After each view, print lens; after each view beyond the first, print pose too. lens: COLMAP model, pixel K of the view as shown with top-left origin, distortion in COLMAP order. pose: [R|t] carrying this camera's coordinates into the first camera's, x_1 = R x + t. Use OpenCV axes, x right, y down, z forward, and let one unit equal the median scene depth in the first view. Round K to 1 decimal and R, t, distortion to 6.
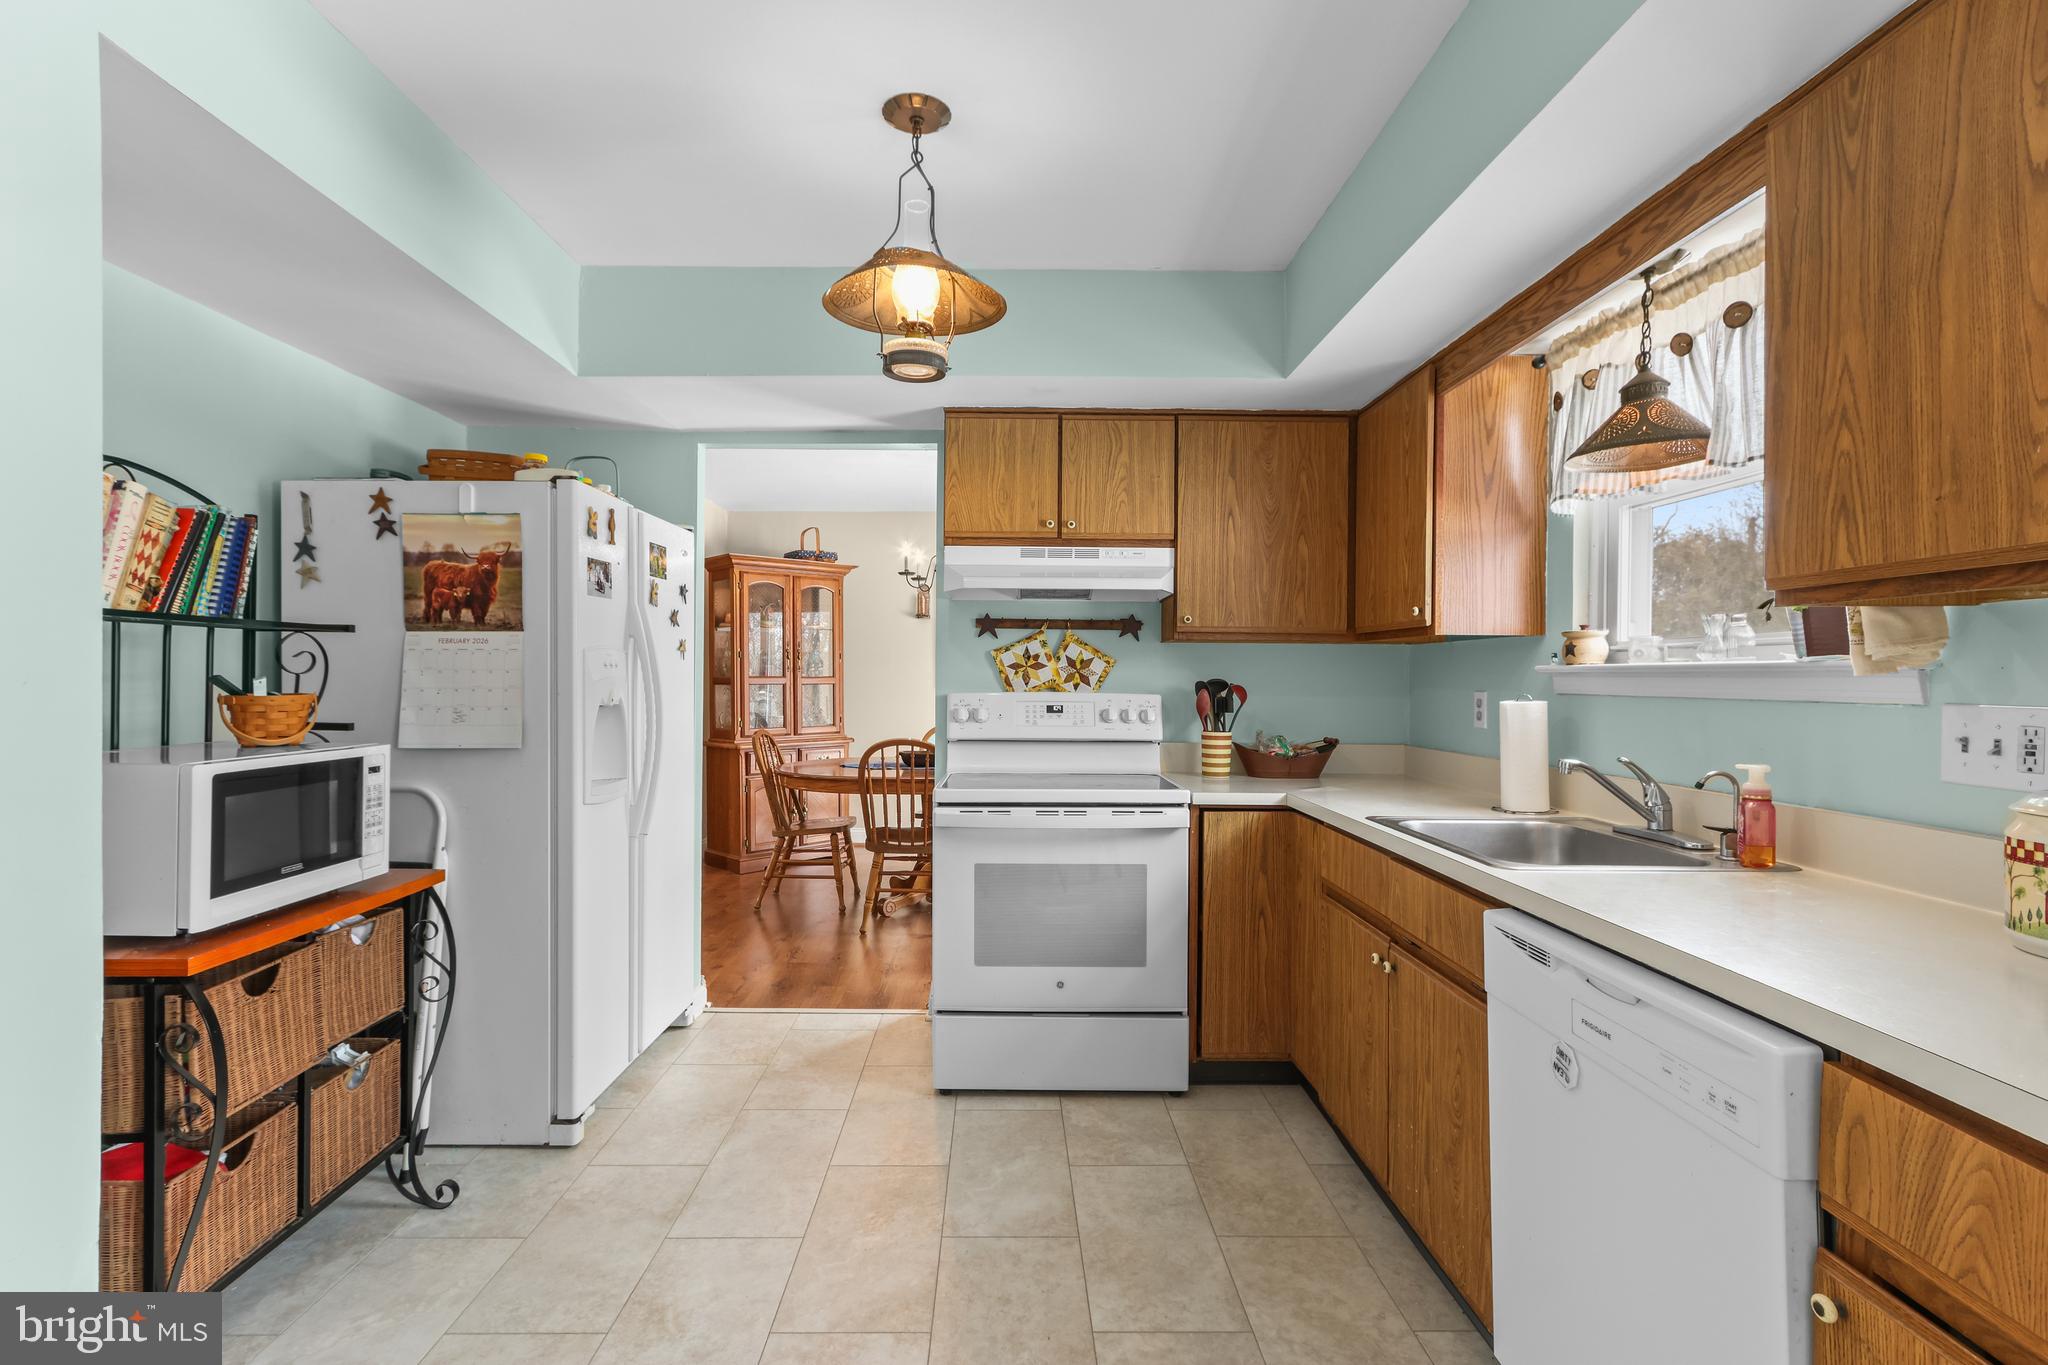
lens RADIAL K [[952.2, 0, 996.4], [0, 952.2, 684.6], [0, 0, 1]] dist [0.002828, 0.000347]
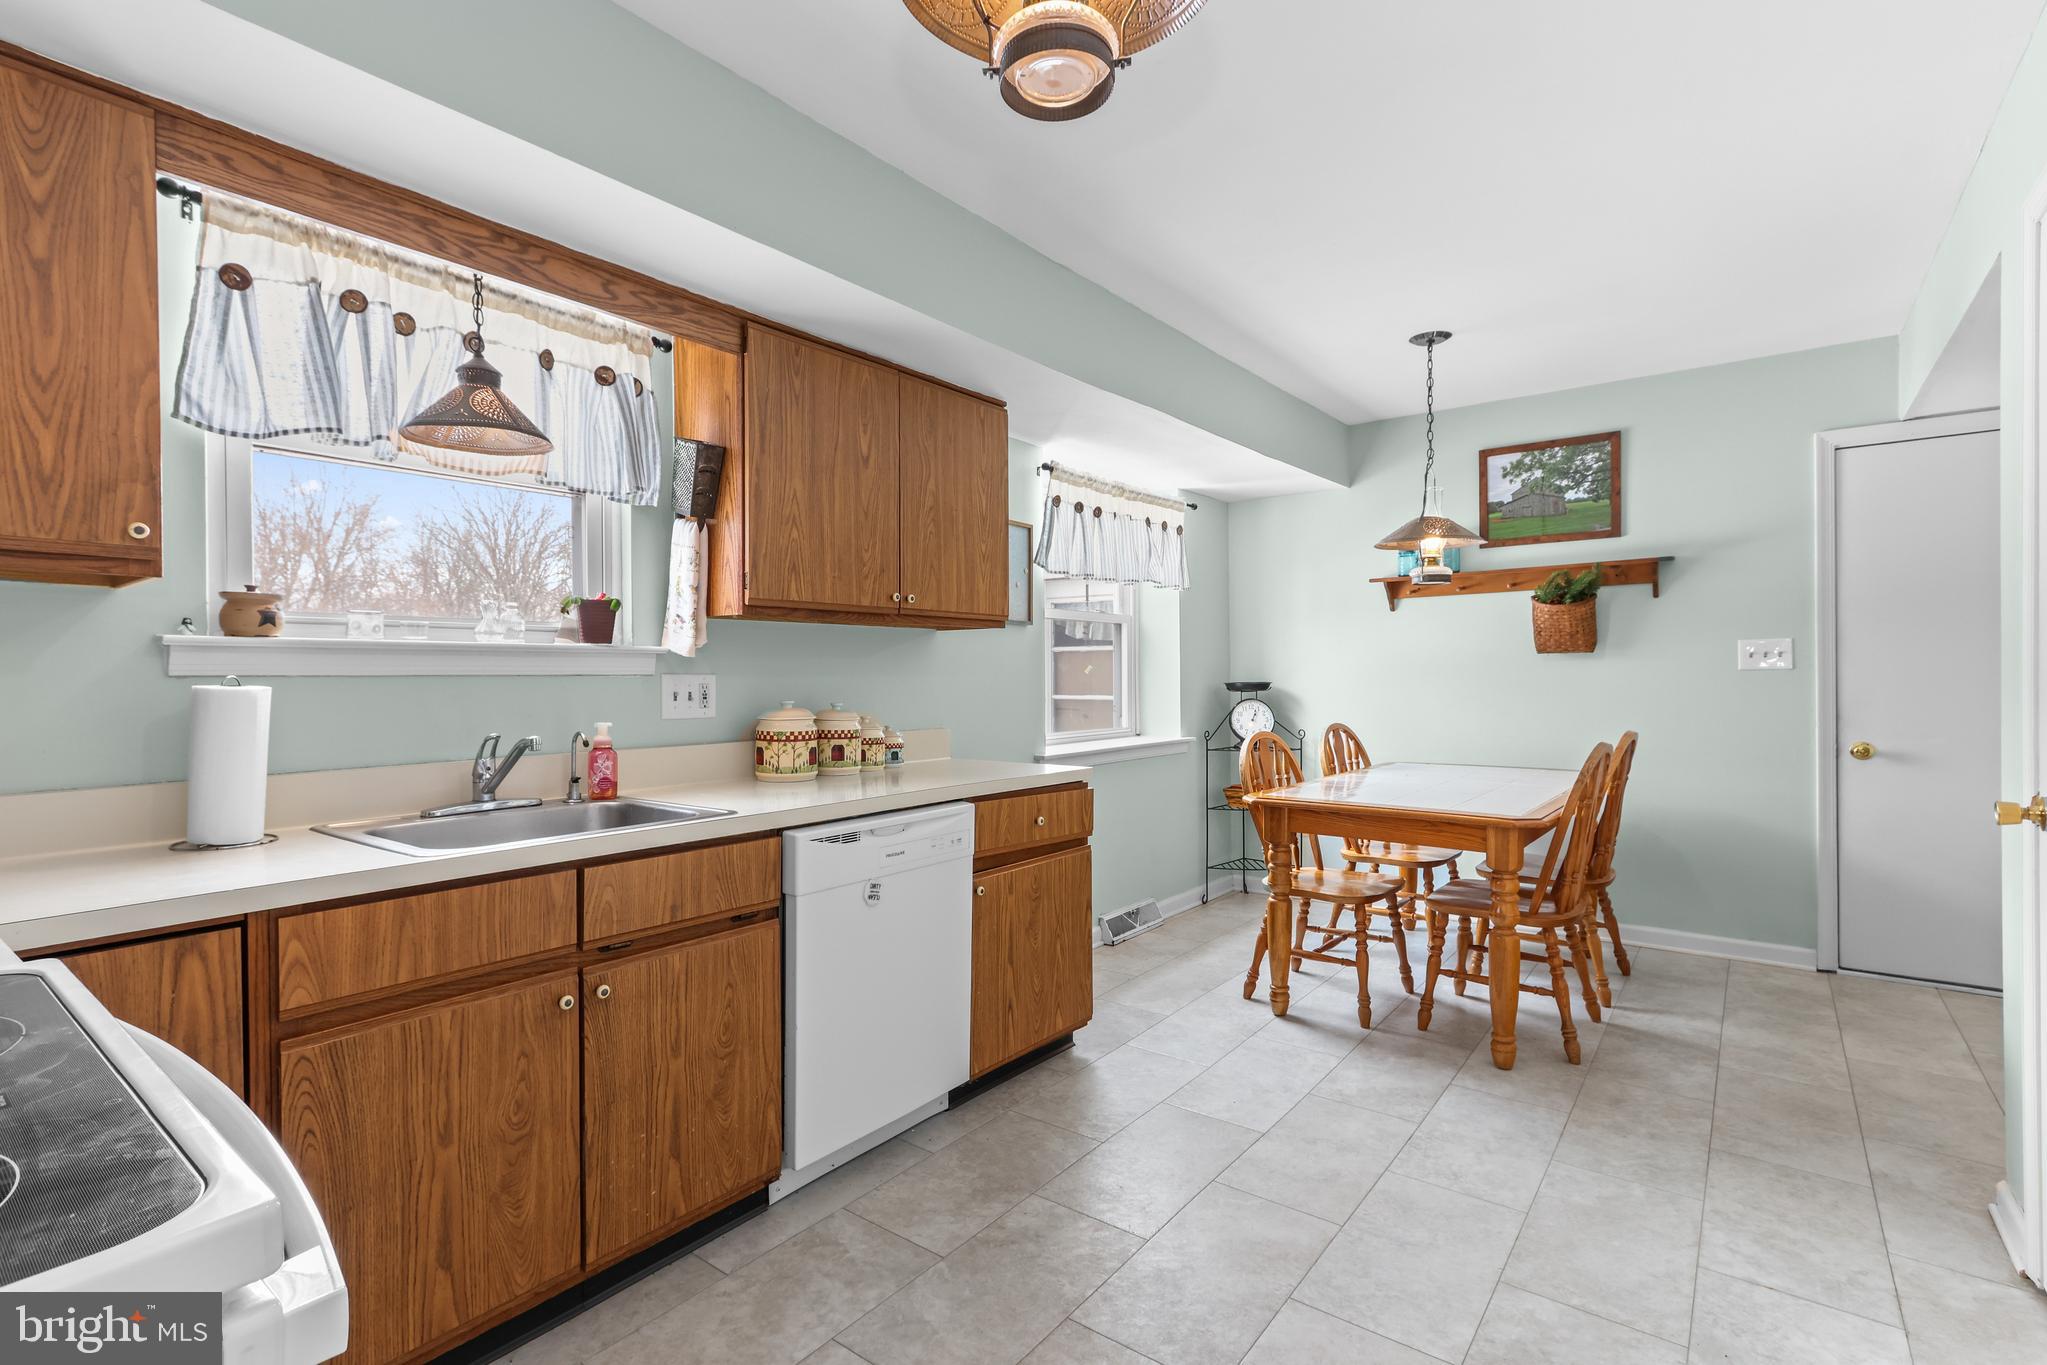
lens RADIAL K [[971.9, 0, 1006.5], [0, 971.9, 682.7], [0, 0, 1]] dist [0.001713, 0.000161]
pose [[-0.794967, -0.004170, 0.606638, -0.291827], [0.006968, 0.999848, 0.016004, 0.006680], [-0.606613, 0.016950, -0.794817, 1.064385]]
